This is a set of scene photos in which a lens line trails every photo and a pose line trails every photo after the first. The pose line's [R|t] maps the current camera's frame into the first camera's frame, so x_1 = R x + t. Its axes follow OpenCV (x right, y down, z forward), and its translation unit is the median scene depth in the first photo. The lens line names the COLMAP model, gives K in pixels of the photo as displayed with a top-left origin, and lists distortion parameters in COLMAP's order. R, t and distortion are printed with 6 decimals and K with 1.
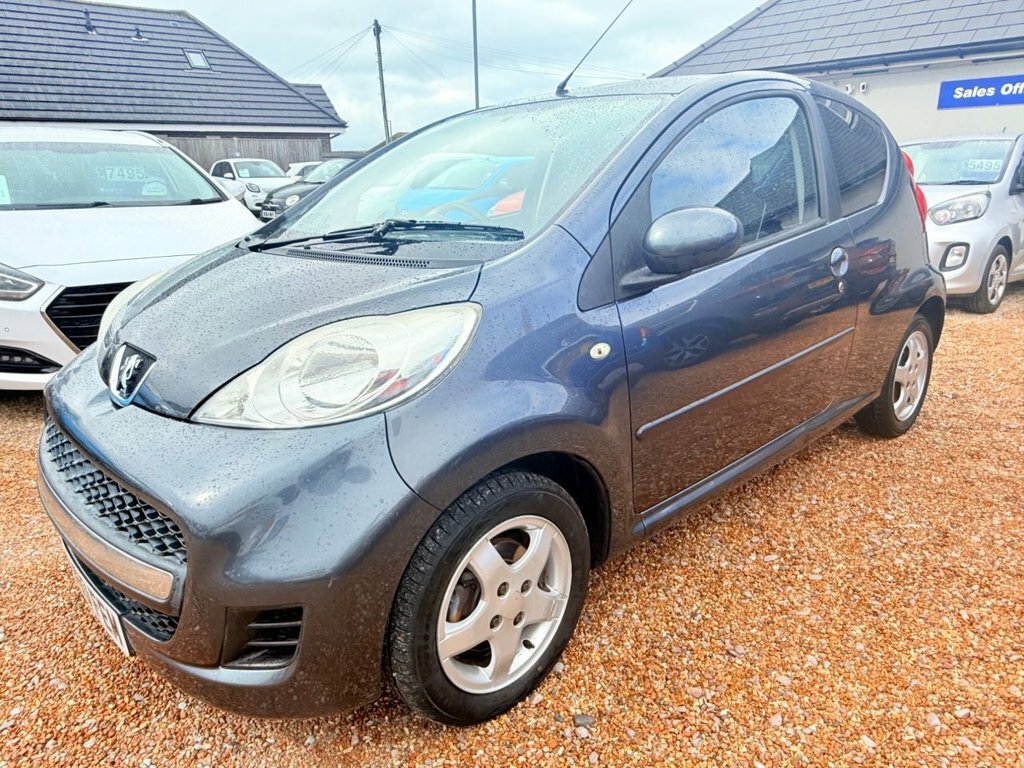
lens RADIAL K [[703.3, 0, 510.2], [0, 703.3, 362.4], [0, 0, 1]] dist [-0.005312, 0.007019]
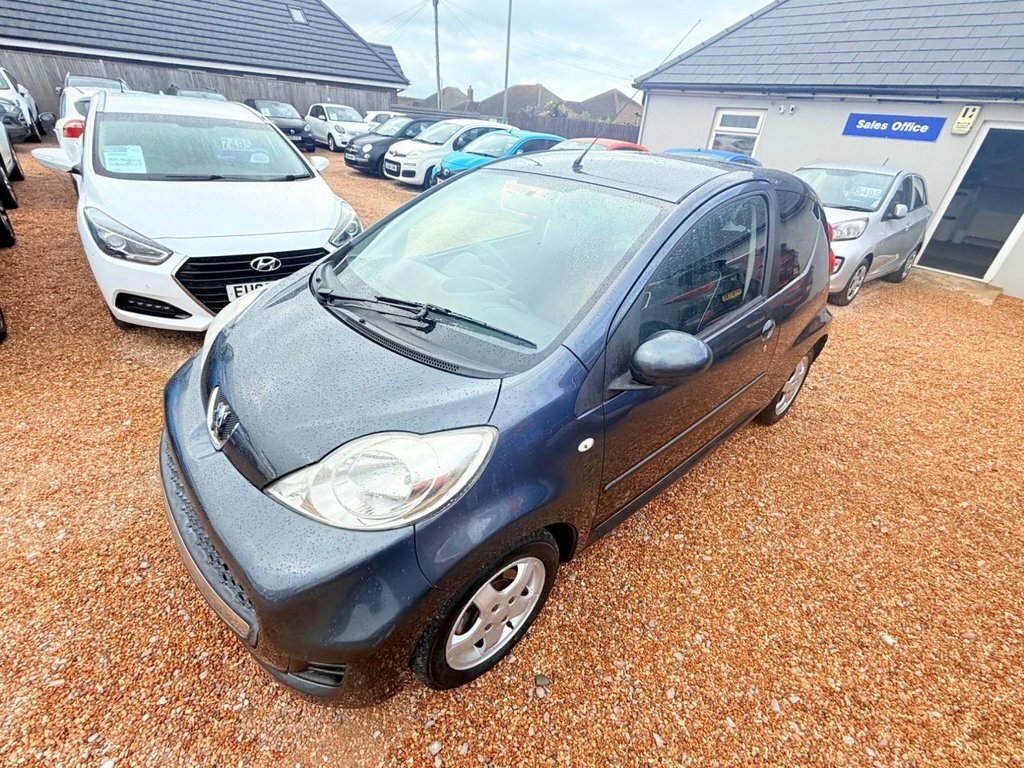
lens RADIAL K [[451.5, 0, 513.2], [0, 451.5, 375.8], [0, 0, 1]] dist [0.000922, -0.000349]
pose [[0.995435, 0.091939, 0.025610, -0.033161], [-0.095396, 0.966578, 0.237963, -0.280248], [-0.002876, -0.239320, 0.970937, 0.194516]]
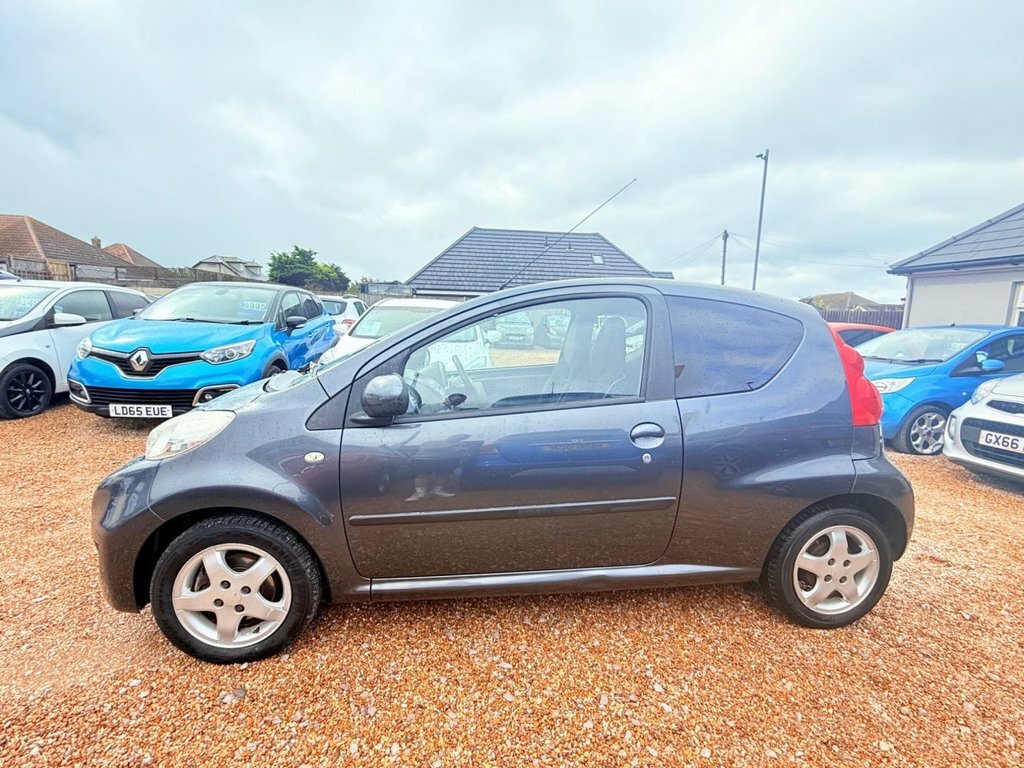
lens RADIAL K [[451.5, 0, 513.2], [0, 451.5, 375.8], [0, 0, 1]] dist [0.000922, -0.000349]
pose [[0.814146, 0.117978, -0.568548, 0.900127], [-0.200773, 0.975945, -0.084985, -0.170539], [0.544845, 0.183339, 0.818248, 0.329645]]
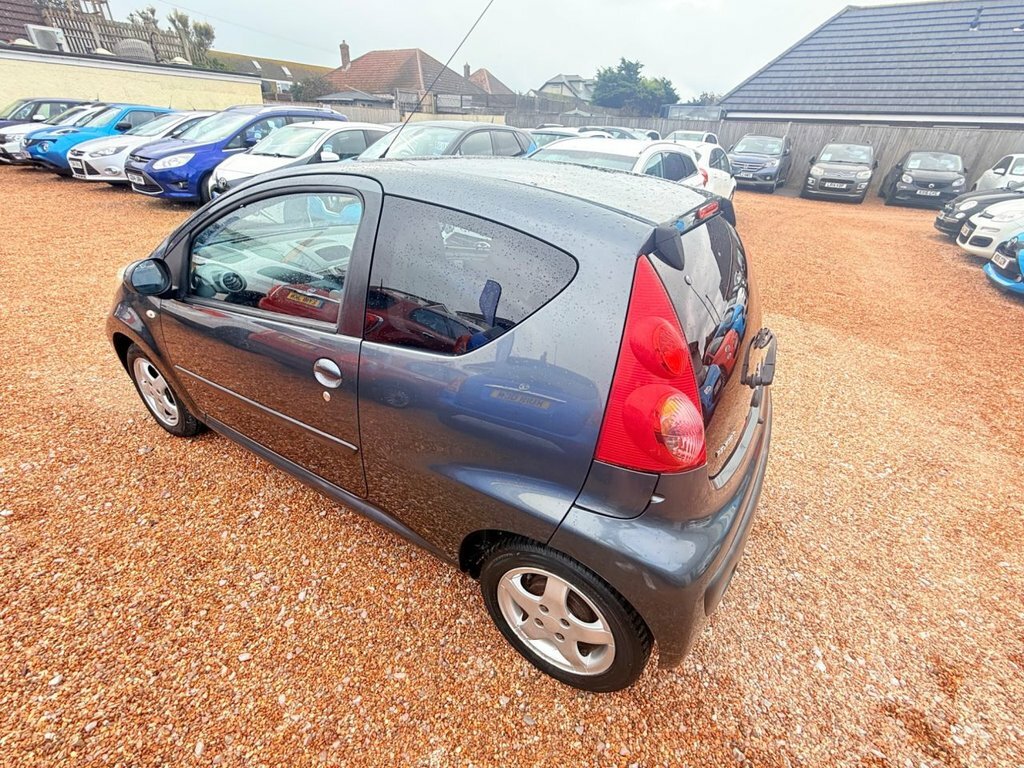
lens RADIAL K [[451.5, 0, 513.2], [0, 451.5, 375.8], [0, 0, 1]] dist [0.000922, -0.000349]
pose [[0.282873, 0.484413, -0.827845, 1.389314], [-0.301508, 0.864252, 0.402692, -0.620828], [0.910536, 0.135692, 0.390528, 1.293809]]
